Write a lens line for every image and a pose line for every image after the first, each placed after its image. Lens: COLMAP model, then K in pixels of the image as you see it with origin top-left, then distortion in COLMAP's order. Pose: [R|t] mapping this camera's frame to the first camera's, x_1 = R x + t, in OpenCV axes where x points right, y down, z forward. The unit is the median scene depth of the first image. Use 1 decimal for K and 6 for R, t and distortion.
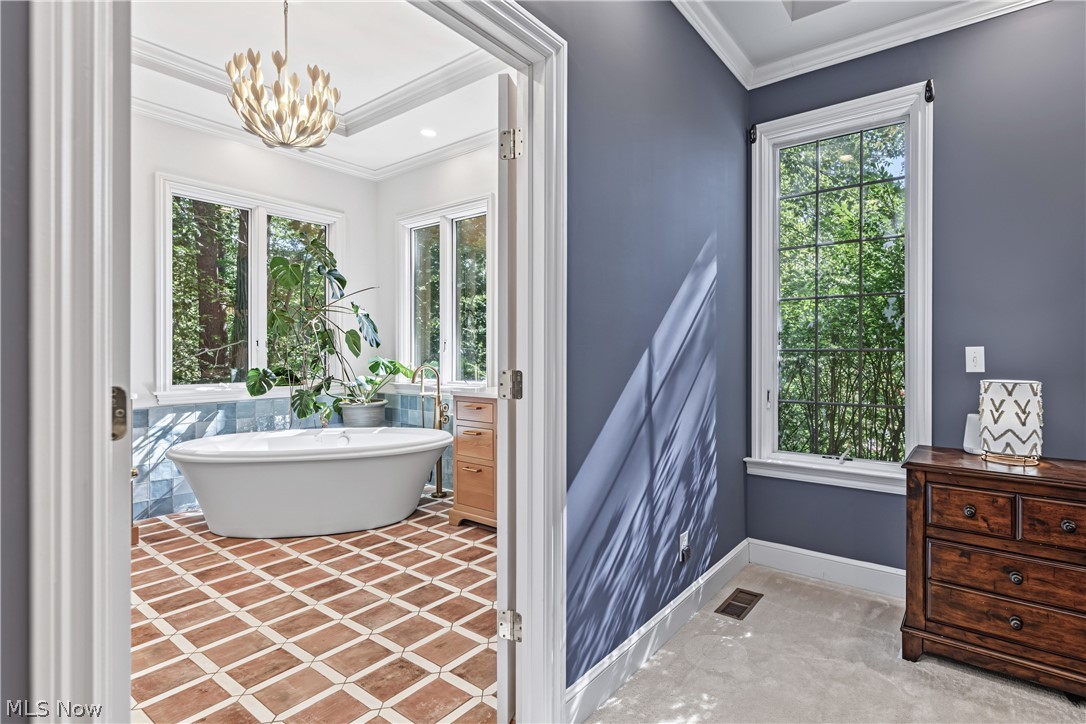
lens RADIAL K [[513.7, 0, 620.6], [0, 513.7, 354.4], [0, 0, 1]] dist [-0.000739, -0.000295]
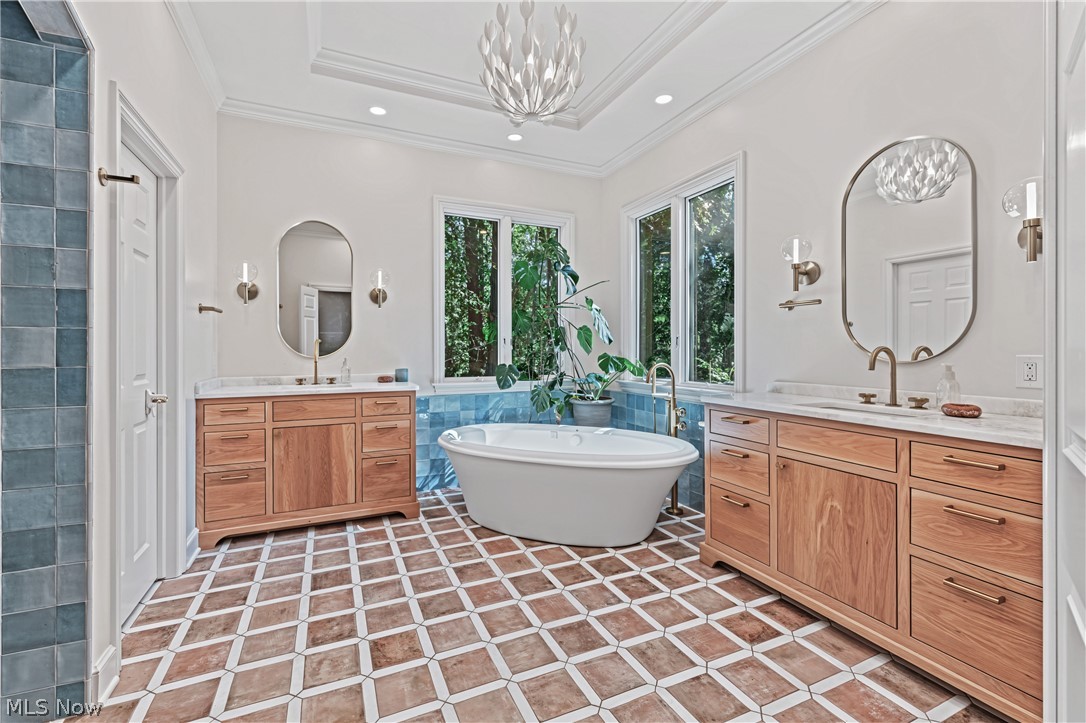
lens RADIAL K [[451.0, 0, 523.6], [0, 451.0, 349.8], [0, 0, 1]] dist [0.001870, 0.000190]
pose [[0.841996, -0.002709, -0.539477, -0.164850], [0.001352, 0.999995, -0.002910, -0.000153], [0.539482, 0.001721, 0.841995, 0.226574]]
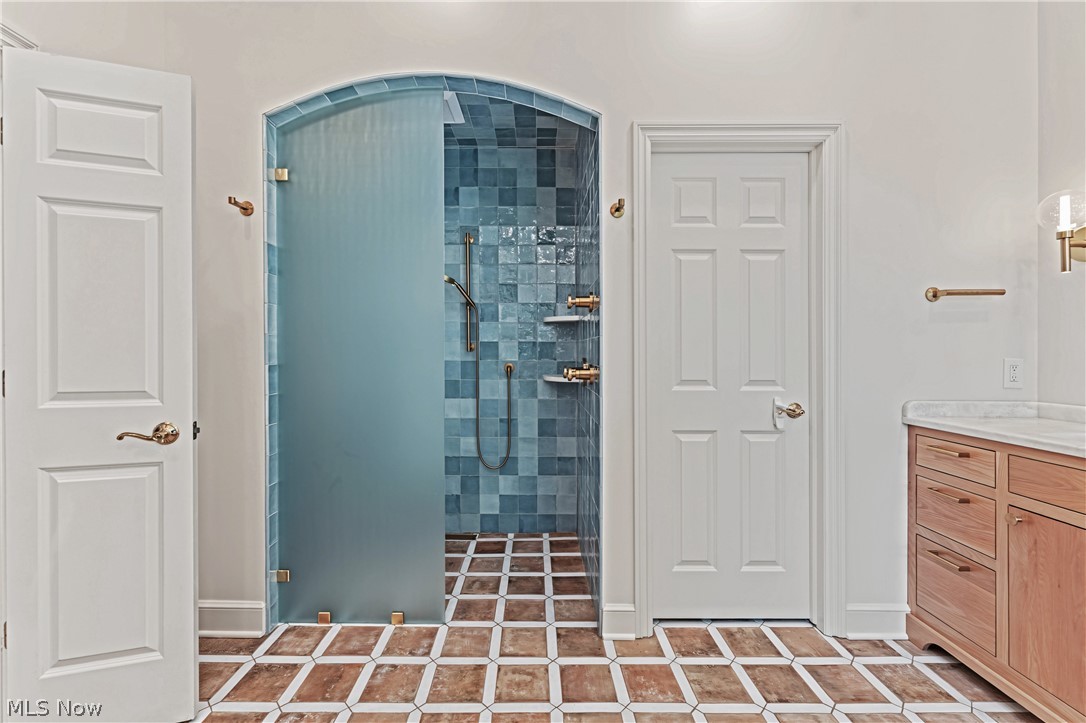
lens RADIAL K [[441.1, 0, 543.0], [0, 441.1, 361.5], [0, 0, 1]] dist [0.000782, 0.000082]
pose [[-0.830645, 0.006278, -0.556767, -0.362105], [-0.002735, 0.999878, 0.015355, -0.002213], [0.556796, 0.014277, -0.830527, 0.711773]]
